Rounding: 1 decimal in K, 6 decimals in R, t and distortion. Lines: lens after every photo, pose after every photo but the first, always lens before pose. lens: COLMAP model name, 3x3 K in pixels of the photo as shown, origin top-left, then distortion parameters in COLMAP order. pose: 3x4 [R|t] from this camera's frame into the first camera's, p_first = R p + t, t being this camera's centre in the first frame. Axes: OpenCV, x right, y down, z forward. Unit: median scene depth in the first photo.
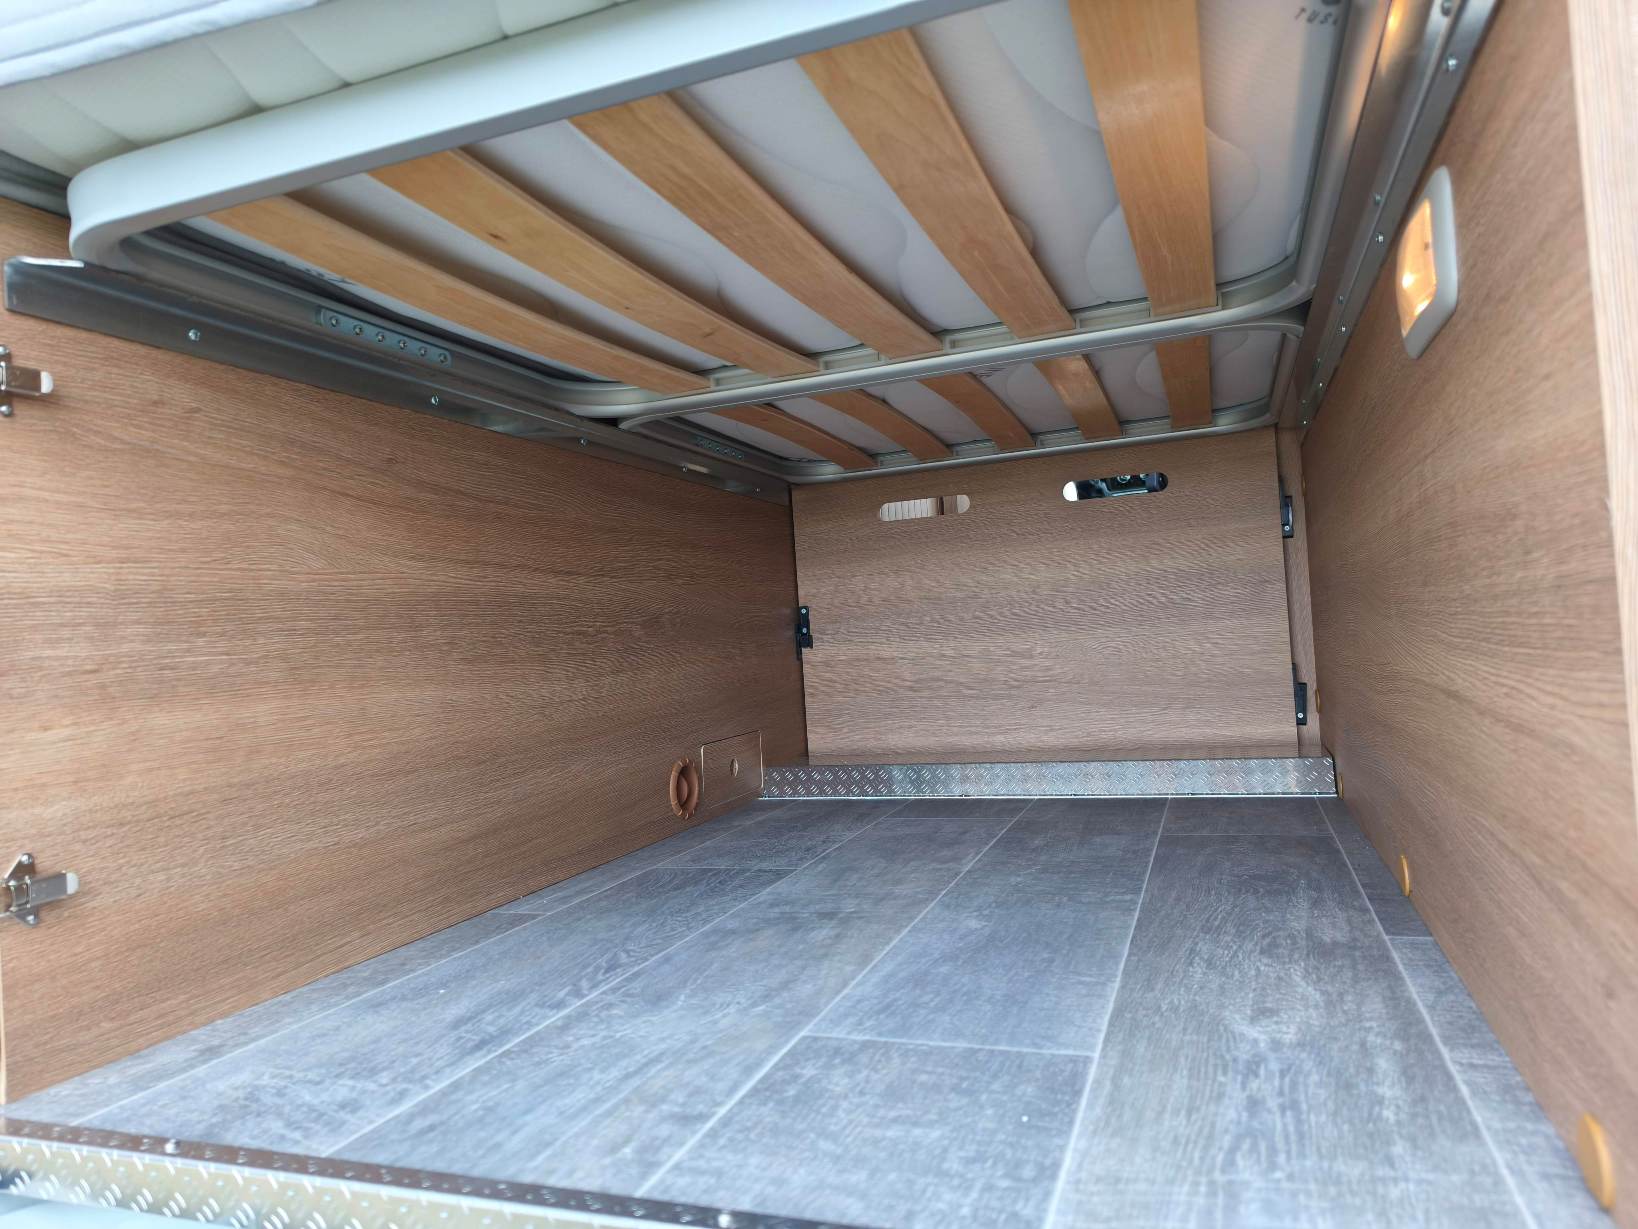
lens RADIAL K [[1110.0, 0, 810.3], [0, 1110.0, 615.6], [0, 0, 1]] dist [0.009508, -0.002362]
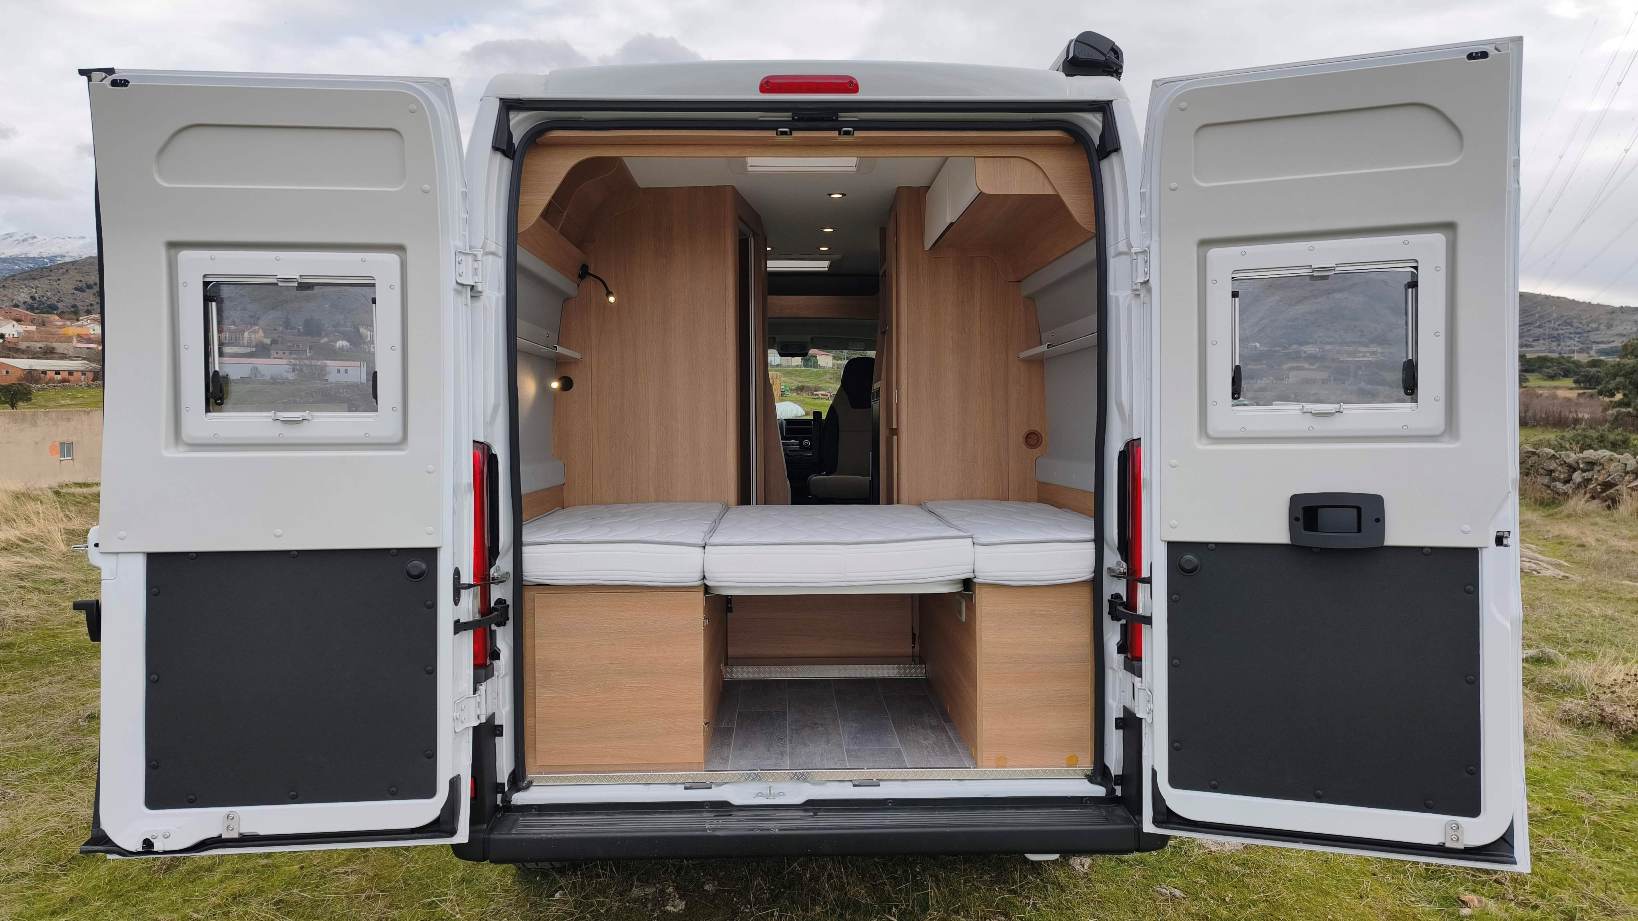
lens RADIAL K [[1102.2, 0, 814.9], [0, 1102.2, 464.0], [0, 0, 1]] dist [0.006821, 0.001817]
pose [[0.924324, 0.046840, 0.378723, -2.173344], [-0.065391, 0.997201, 0.036264, -1.129521], [-0.375964, -0.058285, 0.924799, -3.655761]]
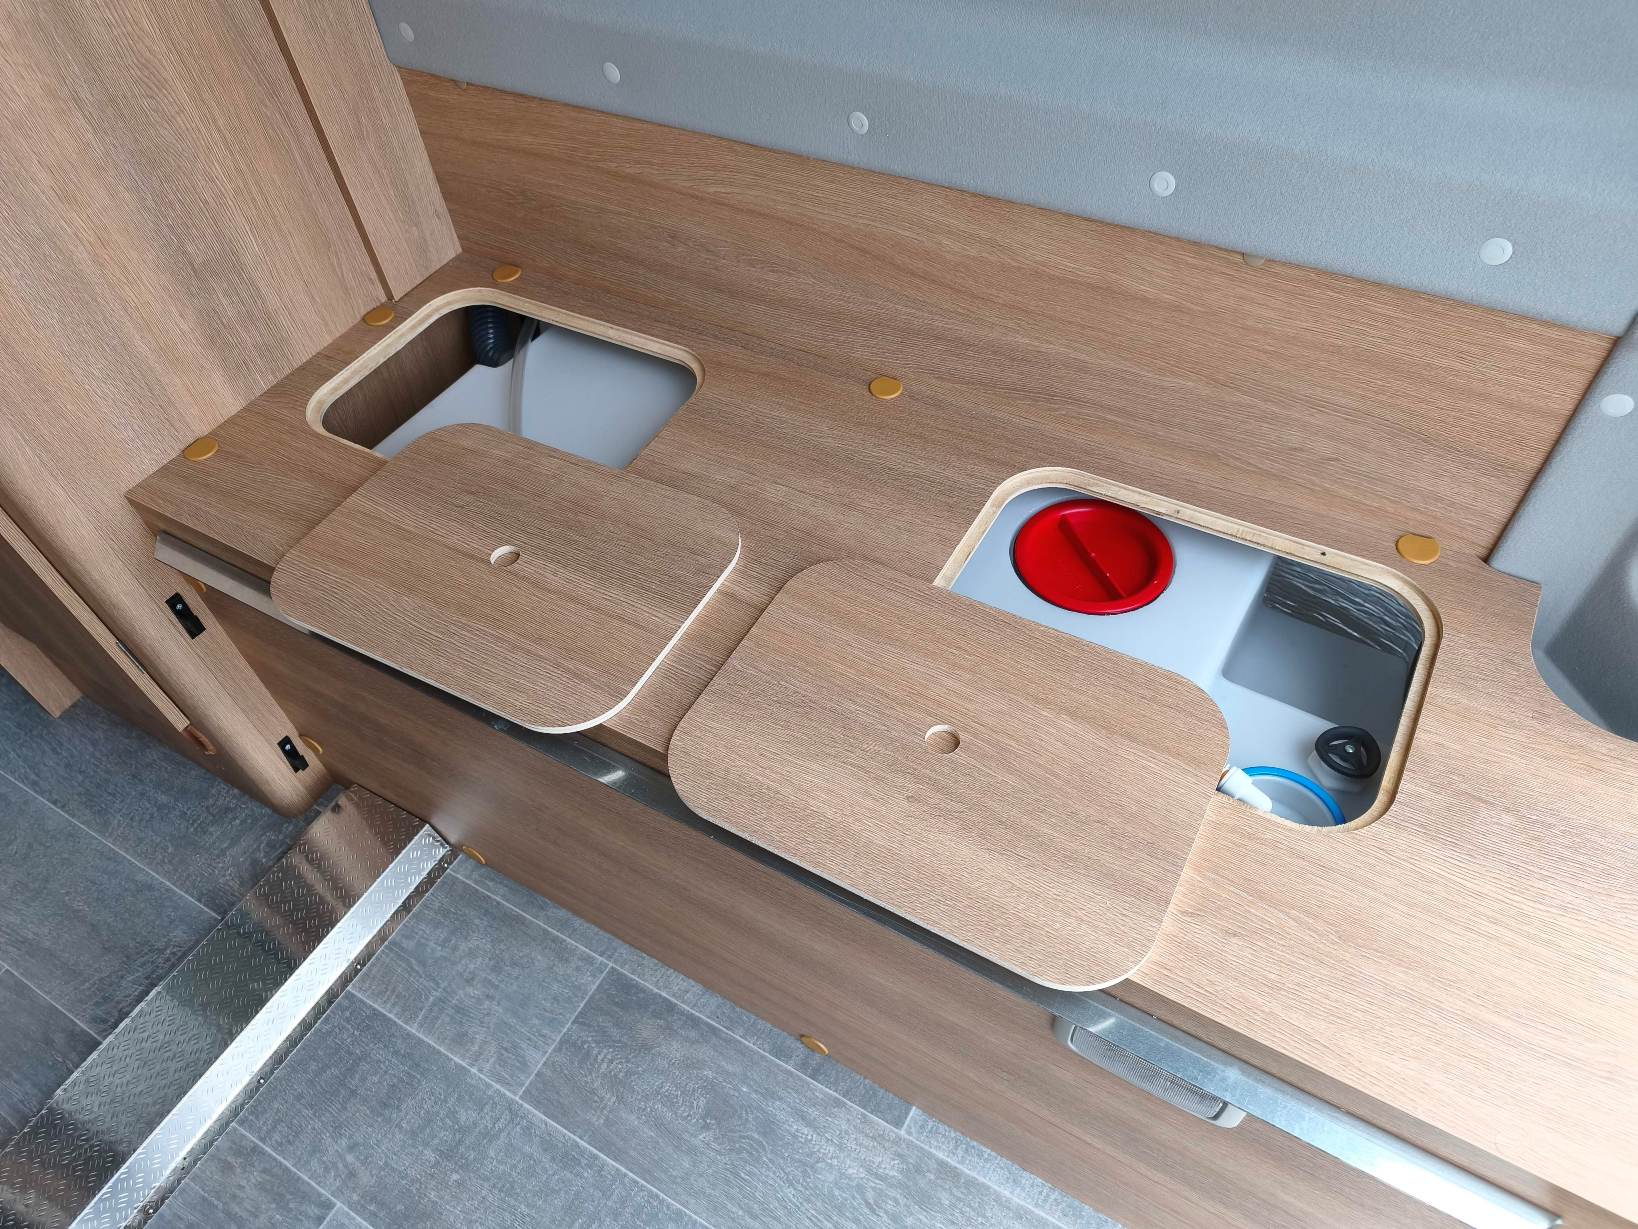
lens RADIAL K [[1110.0, 0, 810.3], [0, 1110.0, 615.6], [0, 0, 1]] dist [0.009508, -0.002362]
pose [[0.172113, -0.710481, 0.682344, -0.028206], [0.026576, 0.695778, 0.717765, -1.540769], [-0.984719, -0.105403, 0.138634, 1.217117]]
